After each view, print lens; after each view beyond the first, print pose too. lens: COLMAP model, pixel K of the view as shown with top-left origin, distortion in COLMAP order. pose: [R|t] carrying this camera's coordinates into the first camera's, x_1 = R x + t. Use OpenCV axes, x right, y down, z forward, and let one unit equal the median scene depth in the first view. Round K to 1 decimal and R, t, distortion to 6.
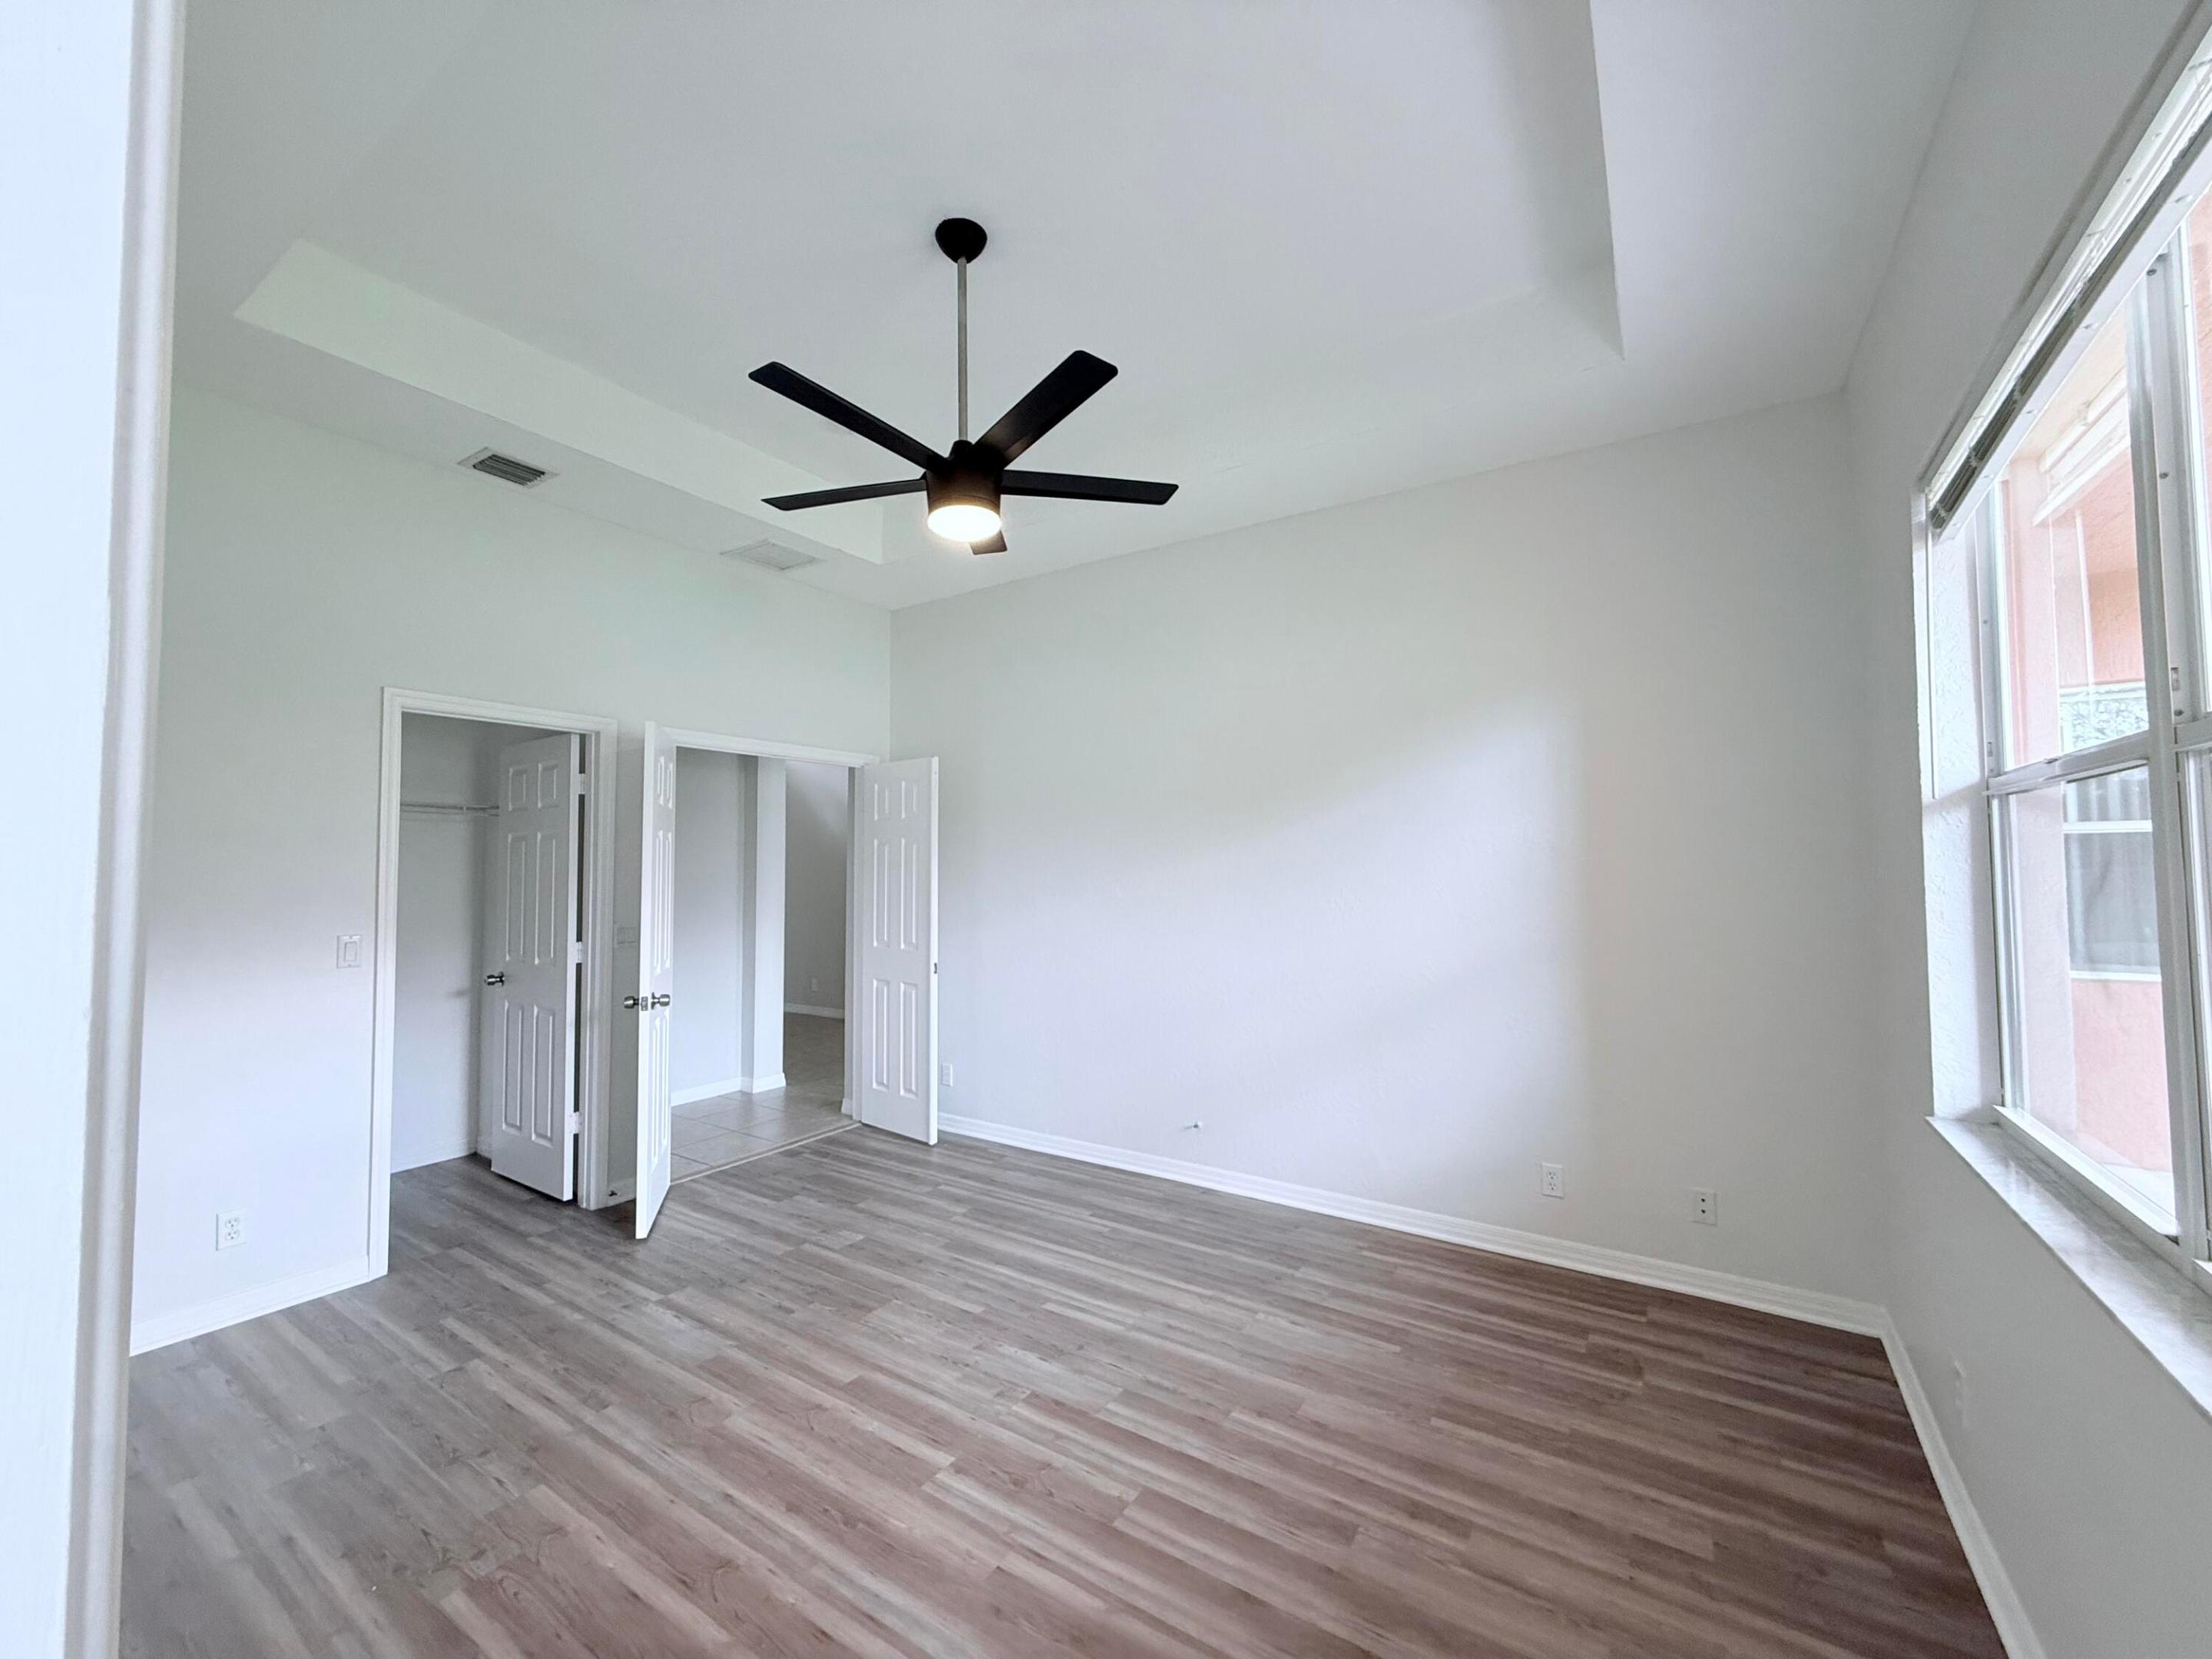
lens RADIAL K [[874.8, 0, 1103.1], [0, 874.8, 837.1], [0, 0, 1]] dist [0.004231, 0.000523]
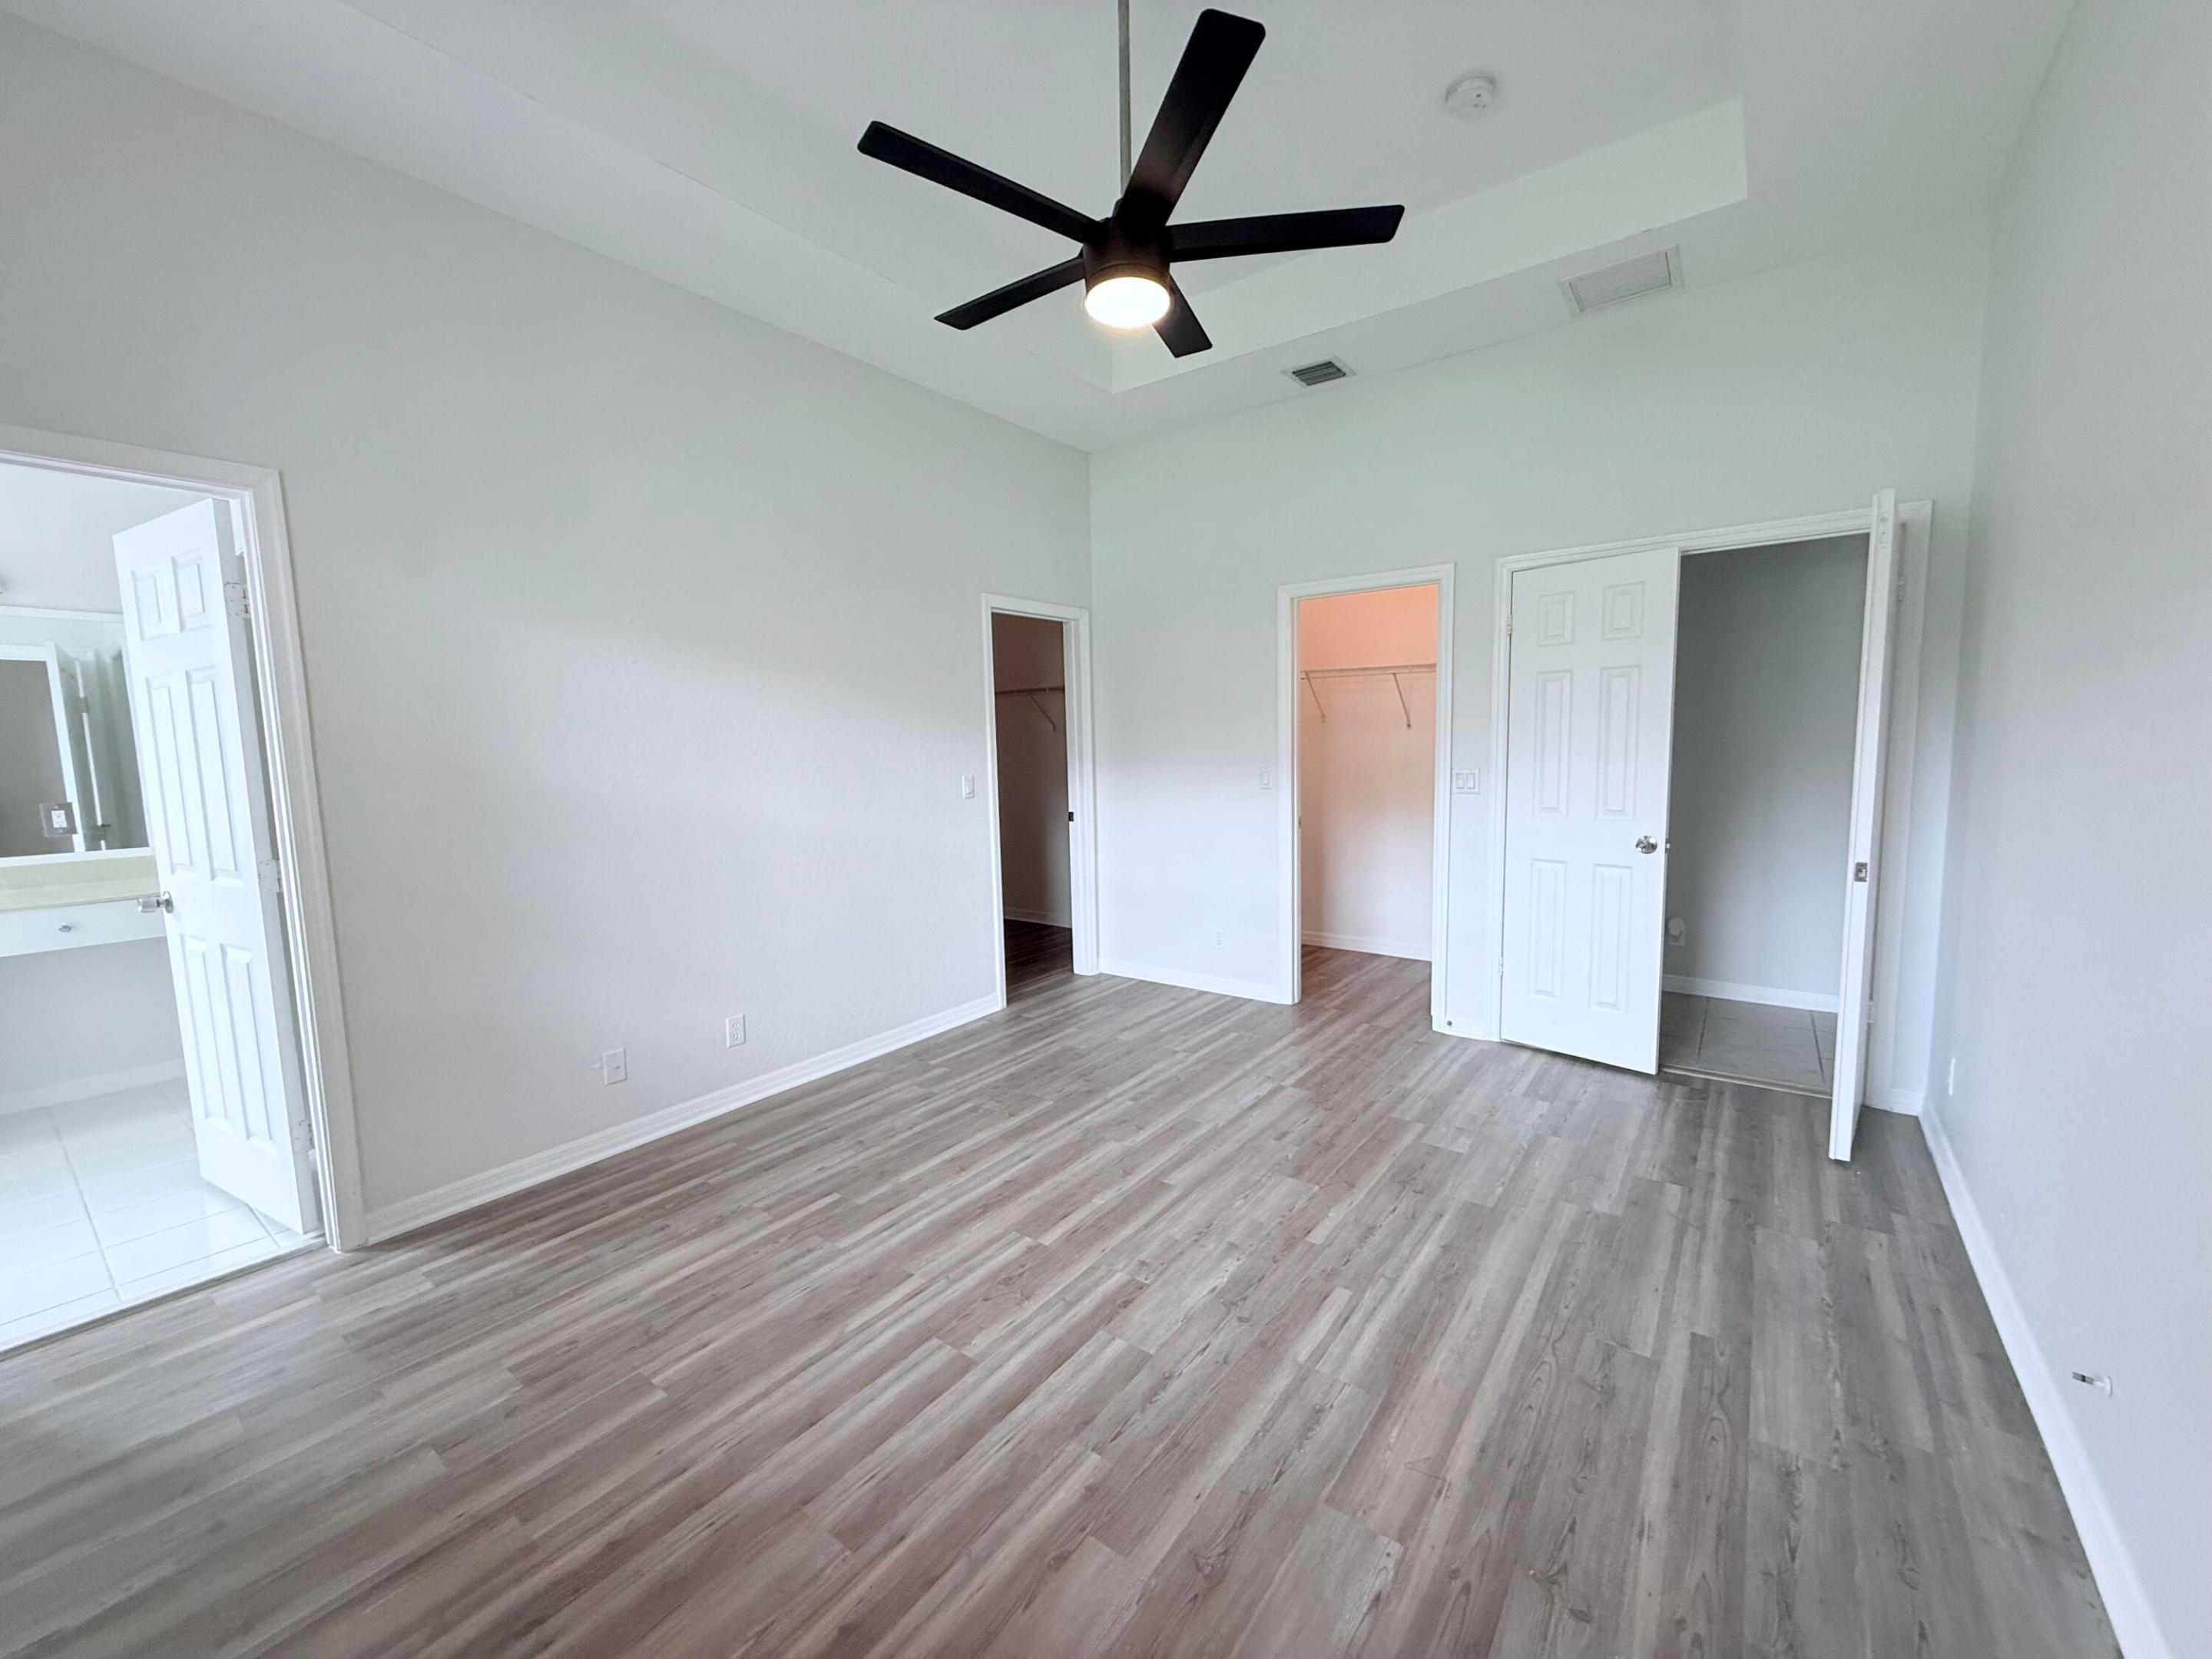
lens RADIAL K [[874.8, 0, 1093.5], [0, 874.8, 836.9], [0, 0, 1]] dist [0.004231, 0.000523]
pose [[-0.061359, 0.110373, -0.991994, 0.772128], [0.060192, 0.992467, 0.106702, 0.067747], [0.996299, -0.053163, -0.067540, 1.022706]]
